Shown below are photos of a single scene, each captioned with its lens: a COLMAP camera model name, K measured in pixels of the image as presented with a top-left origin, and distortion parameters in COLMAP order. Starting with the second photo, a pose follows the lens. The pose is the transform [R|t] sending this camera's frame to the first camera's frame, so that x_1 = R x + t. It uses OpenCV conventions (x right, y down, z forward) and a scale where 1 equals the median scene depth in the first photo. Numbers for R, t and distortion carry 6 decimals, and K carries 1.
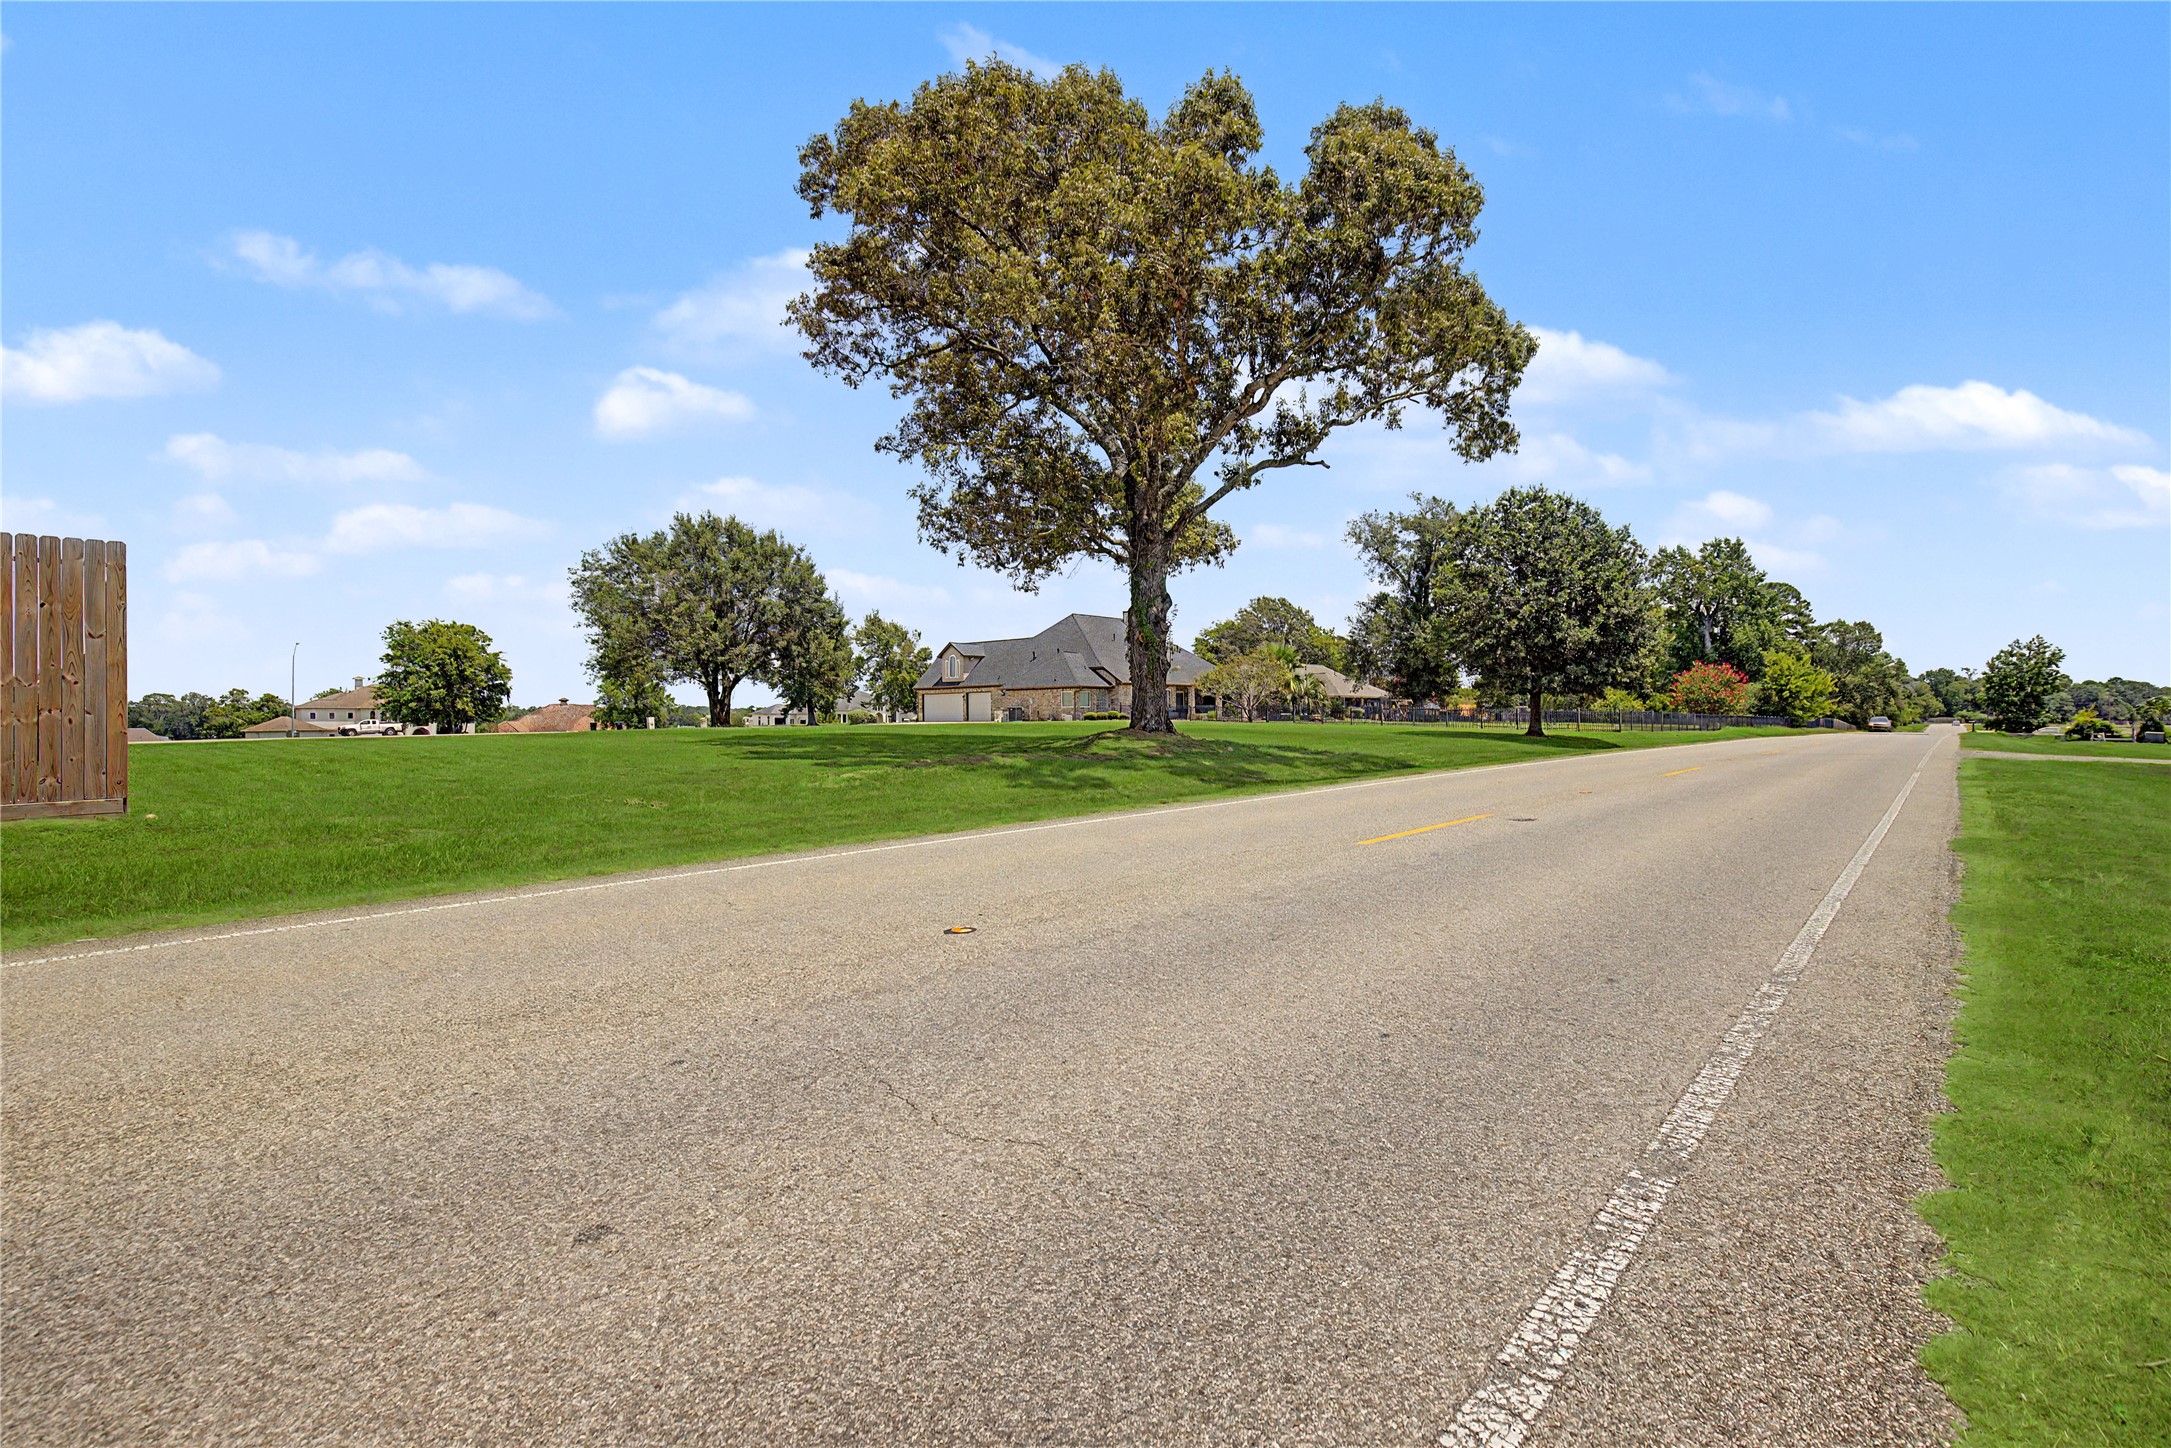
lens RADIAL K [[986.2, 0, 1096.3], [0, 986.2, 710.5], [0, 0, 1]] dist [0.000277, 0.000469]
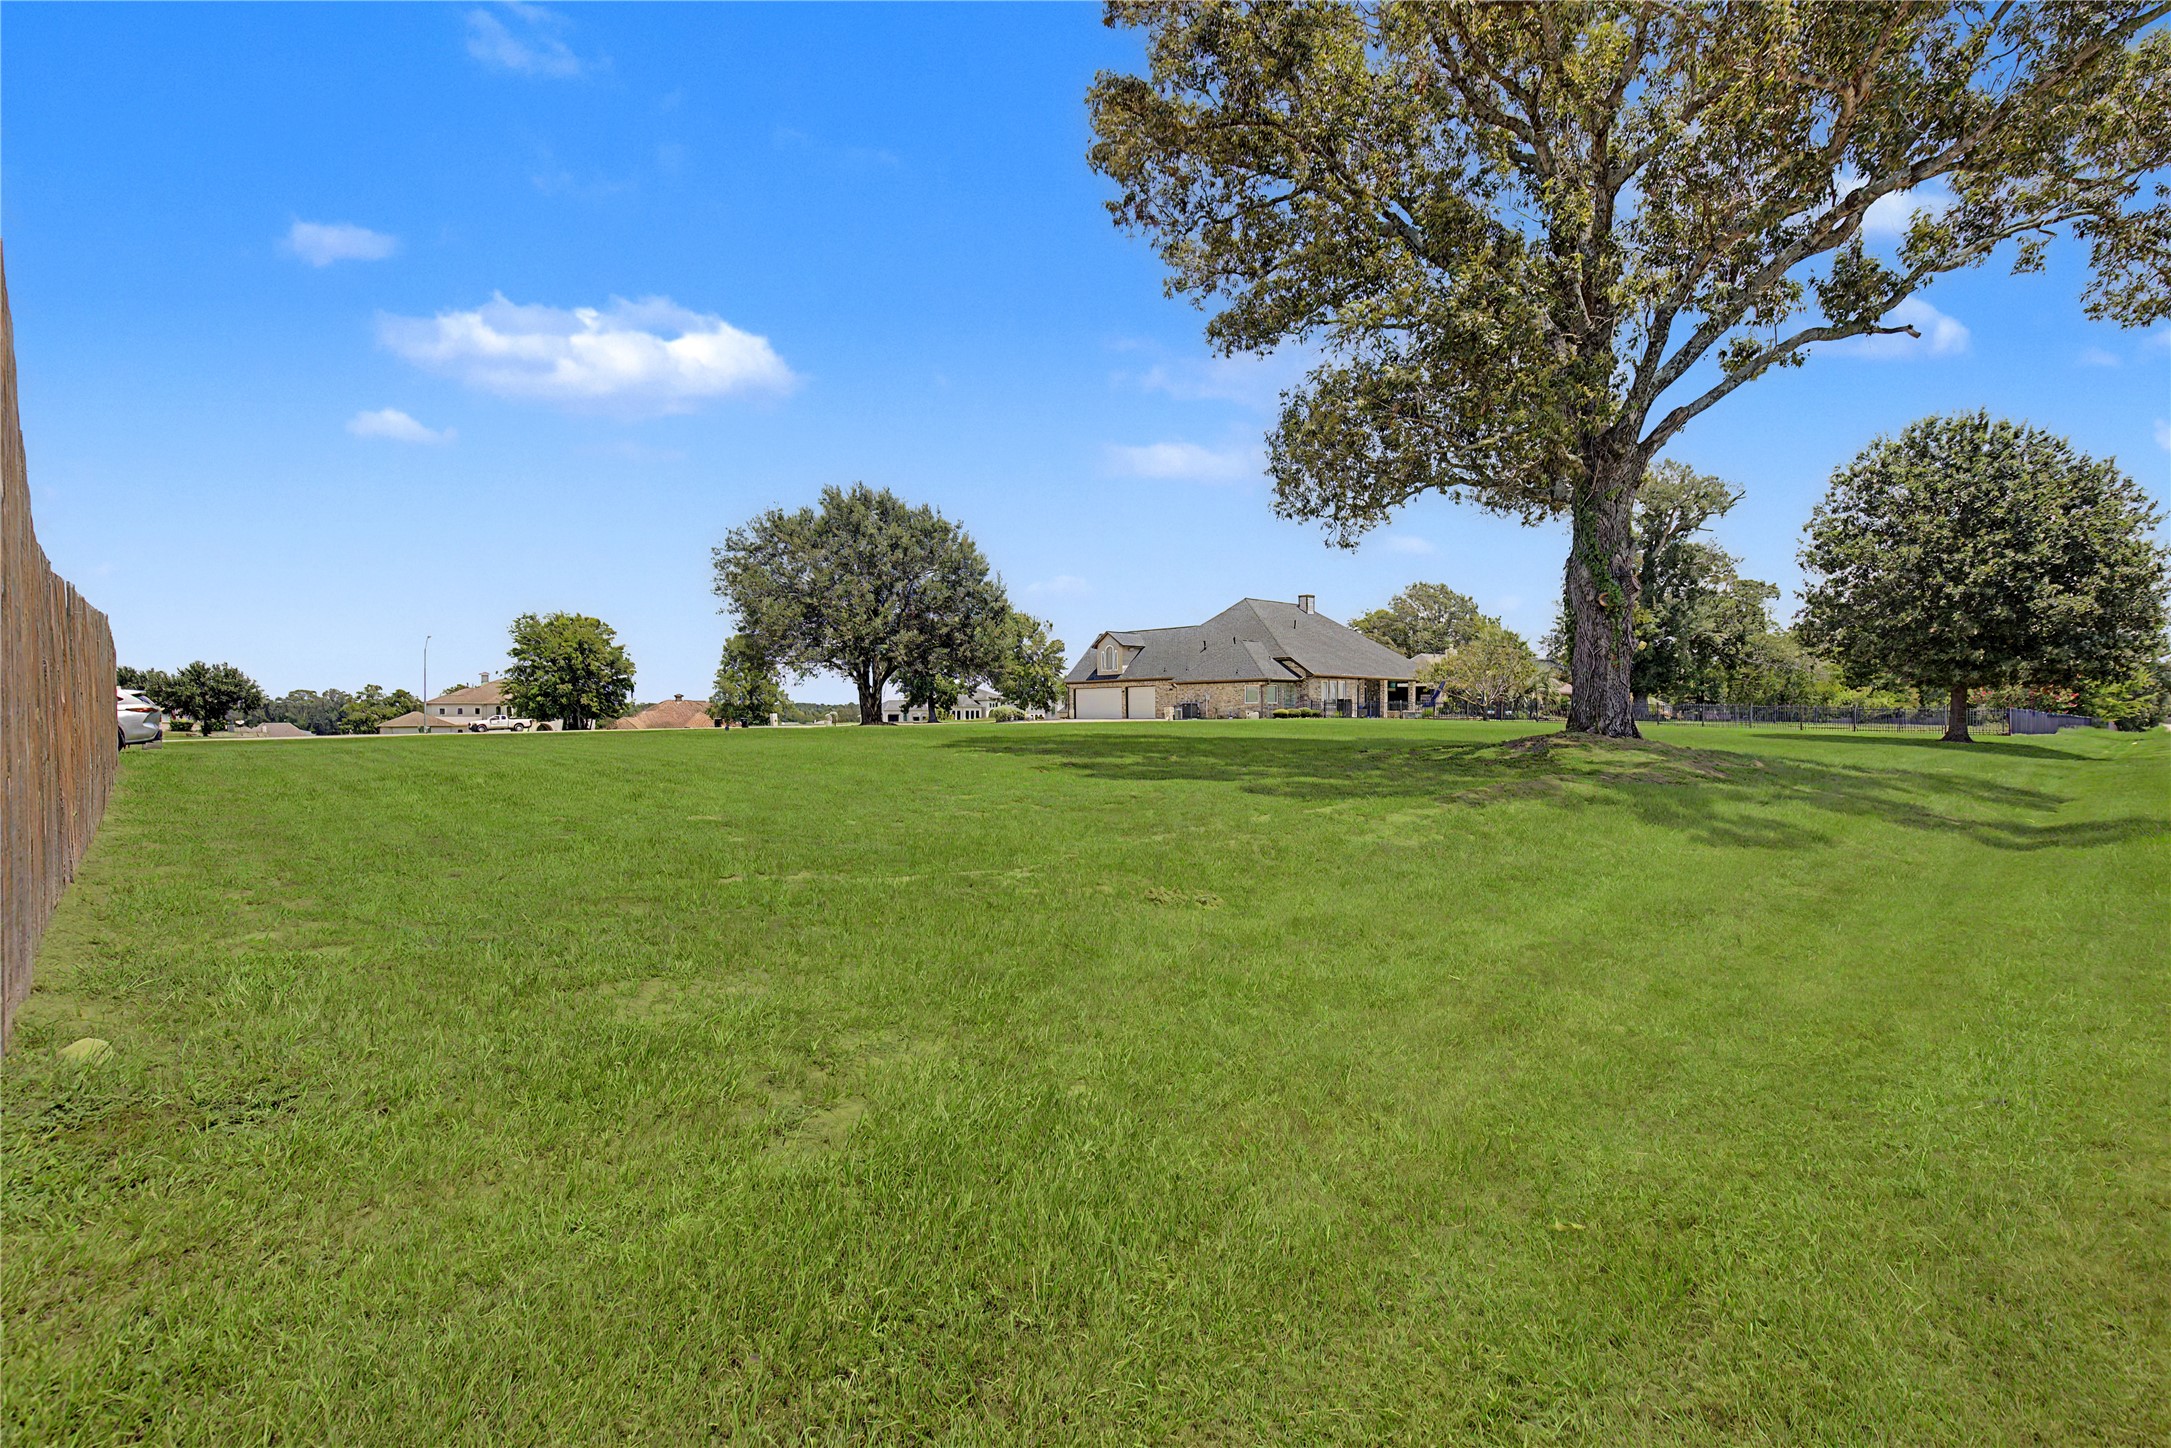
lens RADIAL K [[1002.7, 0, 1100.4], [0, 1002.7, 717.2], [0, 0, 1]] dist [-0.001057, -0.000390]
pose [[0.996134, 0.002738, -0.087806, -0.074496], [-0.001884, 0.999950, 0.009810, 0.000696], [0.087829, -0.009607, 0.996089, 0.085850]]
